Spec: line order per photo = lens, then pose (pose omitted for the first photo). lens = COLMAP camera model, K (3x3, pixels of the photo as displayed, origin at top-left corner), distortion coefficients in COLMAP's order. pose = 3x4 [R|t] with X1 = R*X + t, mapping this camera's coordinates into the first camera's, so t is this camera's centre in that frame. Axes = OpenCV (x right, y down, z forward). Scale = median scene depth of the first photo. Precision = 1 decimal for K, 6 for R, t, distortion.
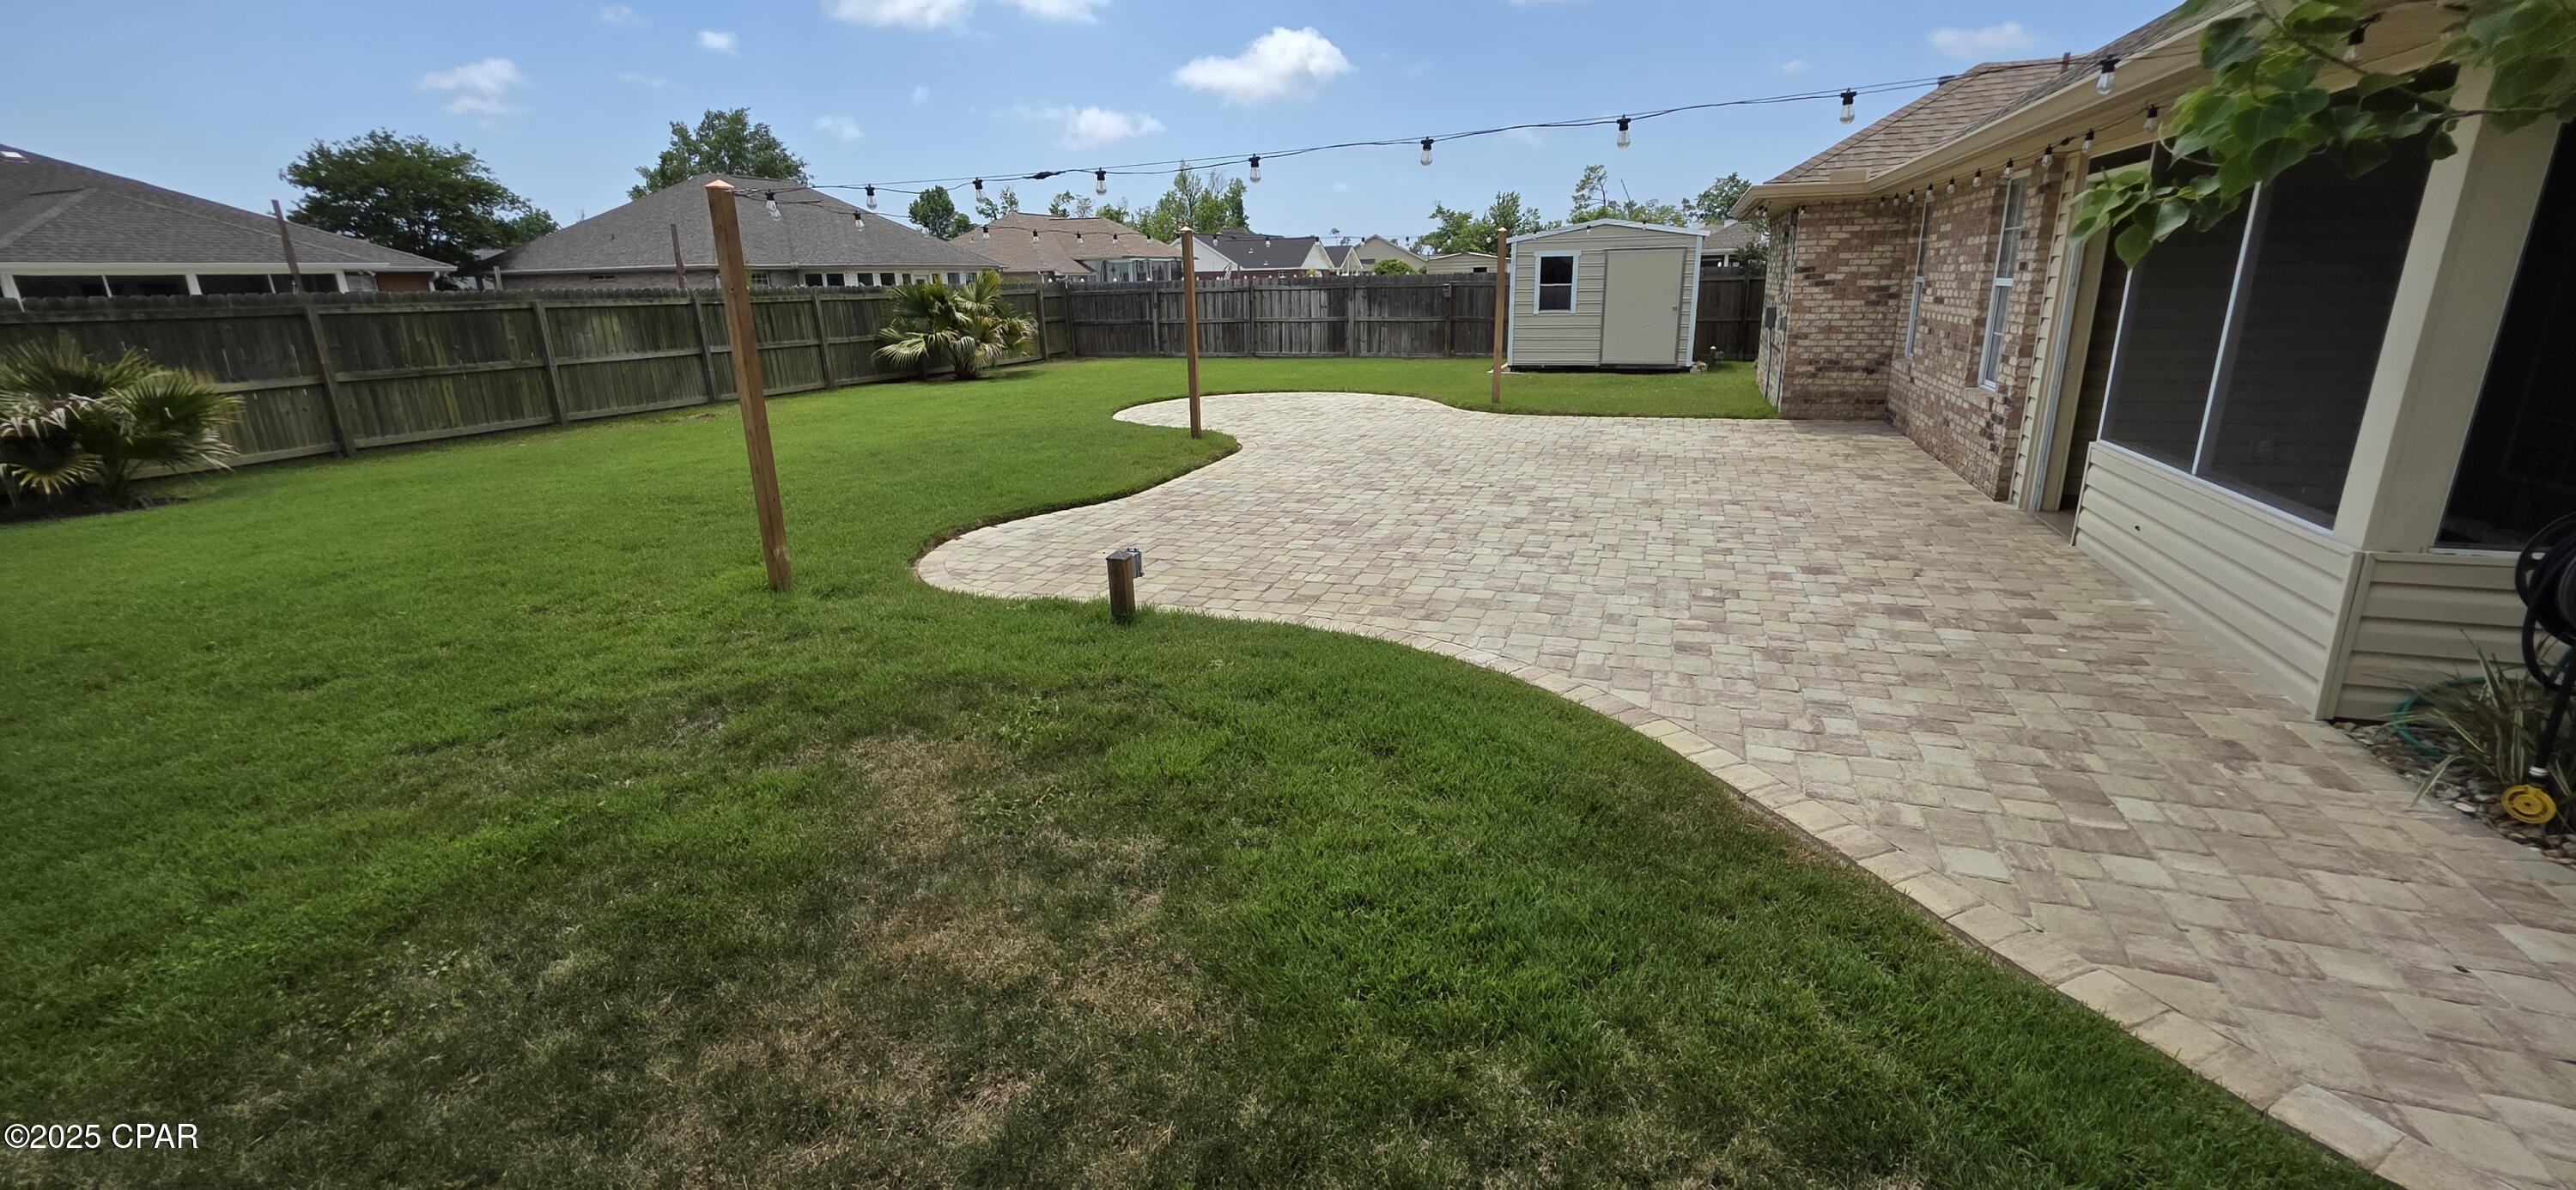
lens RADIAL K [[1027.5, 0, 1286.2], [0, 1027.5, 584.1], [0, 0, 1]] dist [-0.002188, 0.000300]
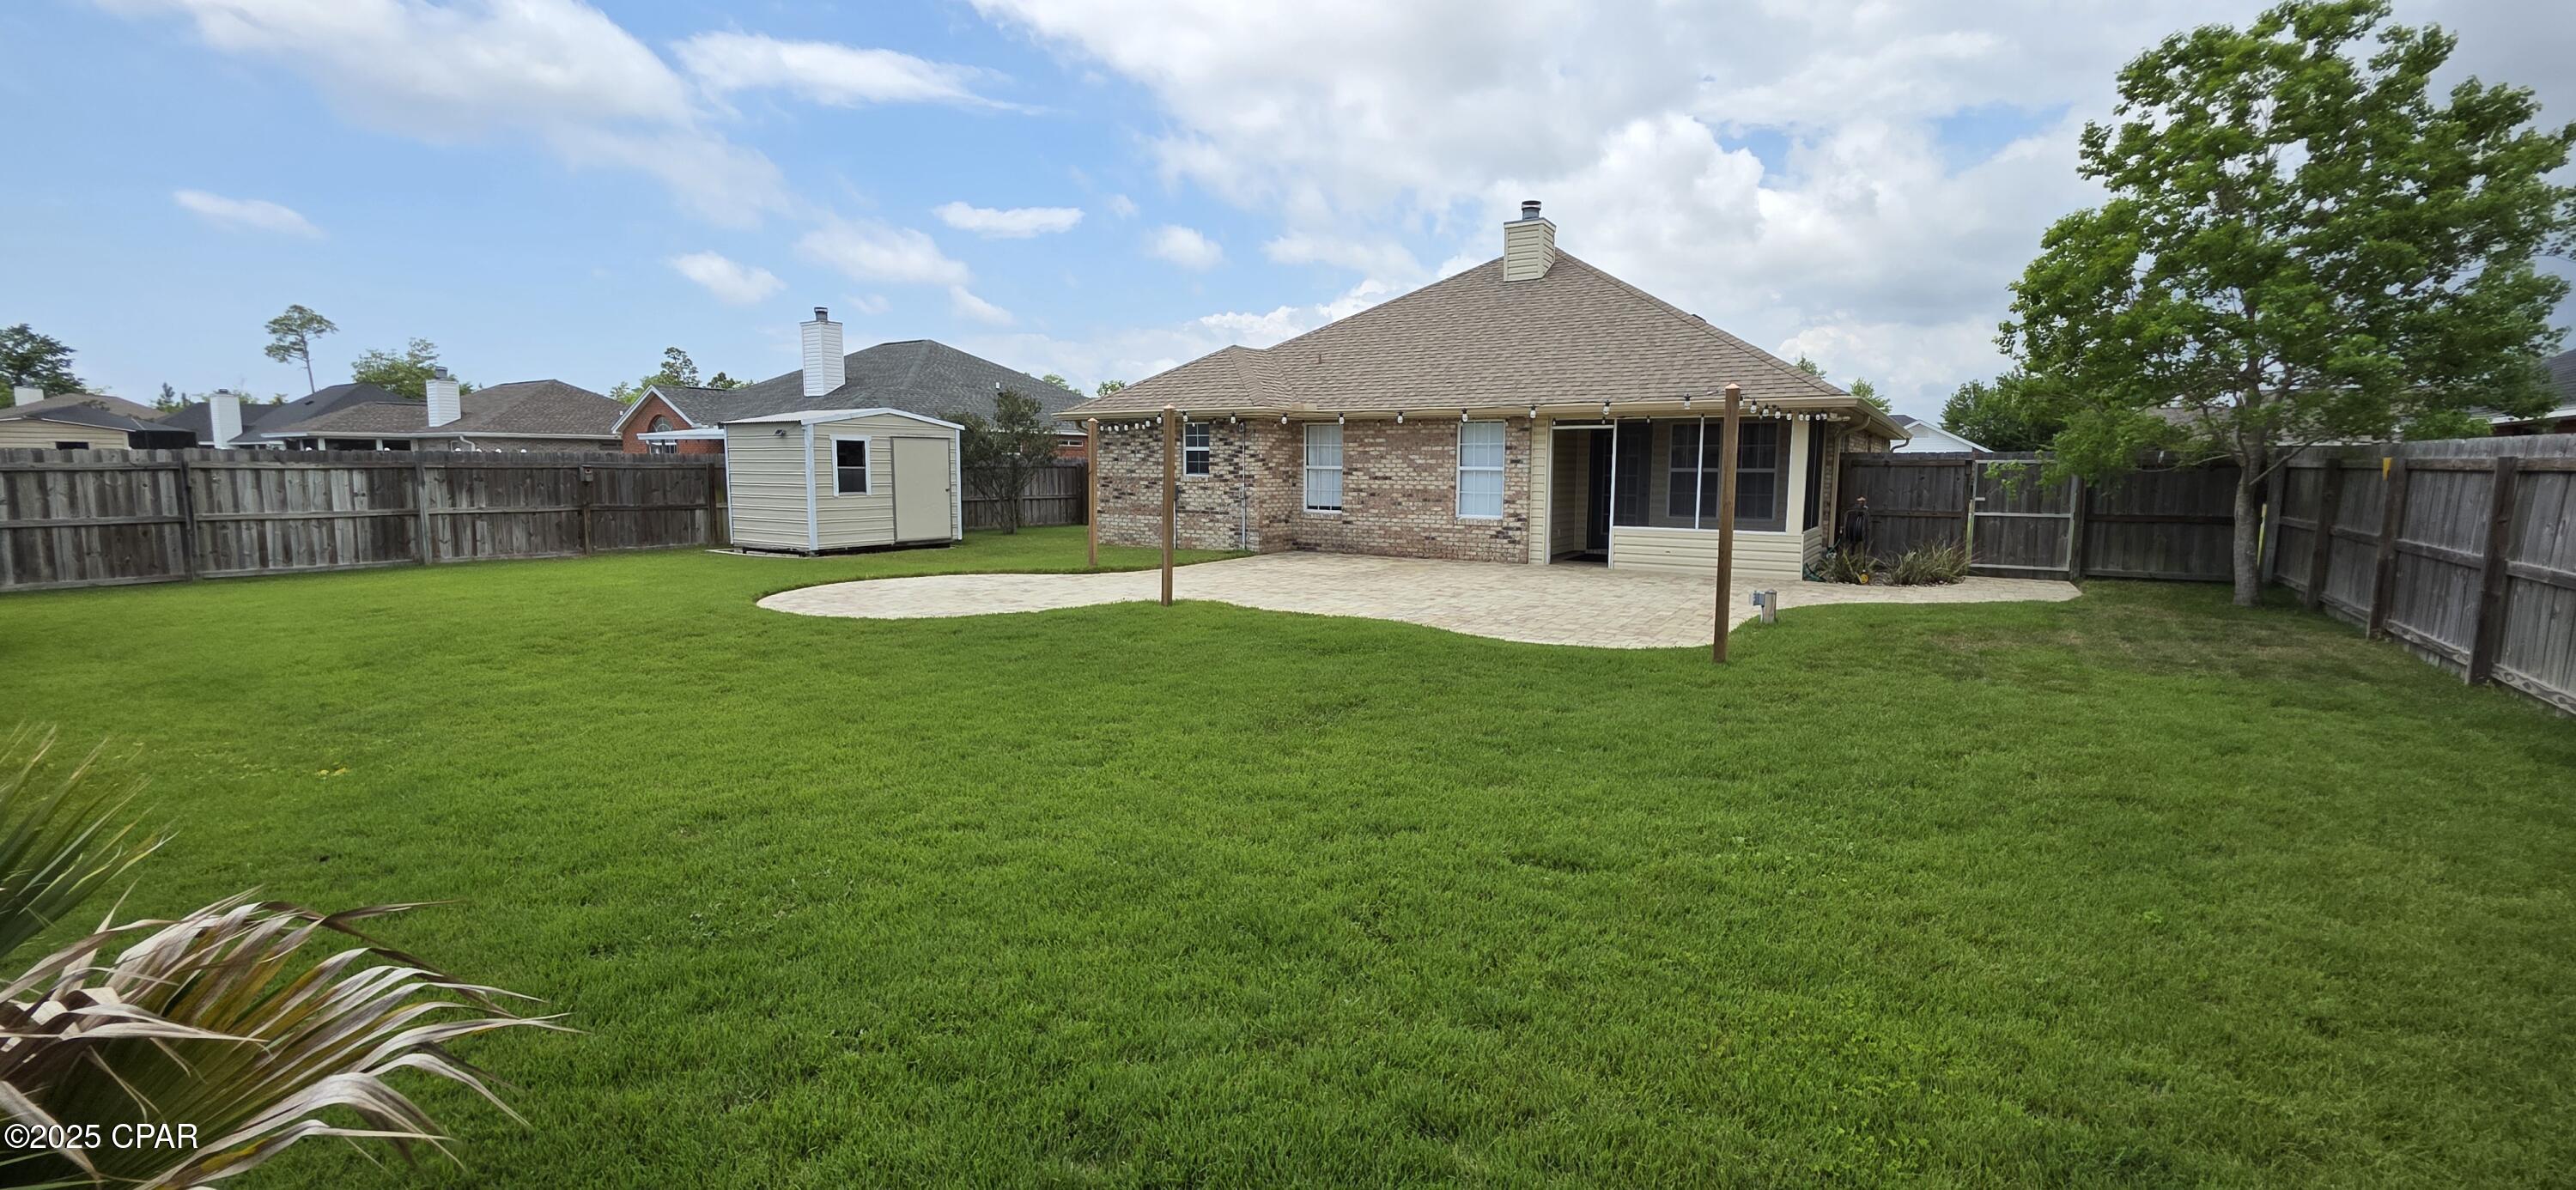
lens RADIAL K [[1027.5, 0, 1291.3], [0, 1027.5, 588.7], [0, 0, 1]] dist [-0.002188, 0.000300]
pose [[0.213638, -0.096891, 0.972096, -0.623746], [0.267616, 0.962809, 0.037152, -0.100843], [-0.939543, 0.252211, 0.231622, 0.396783]]
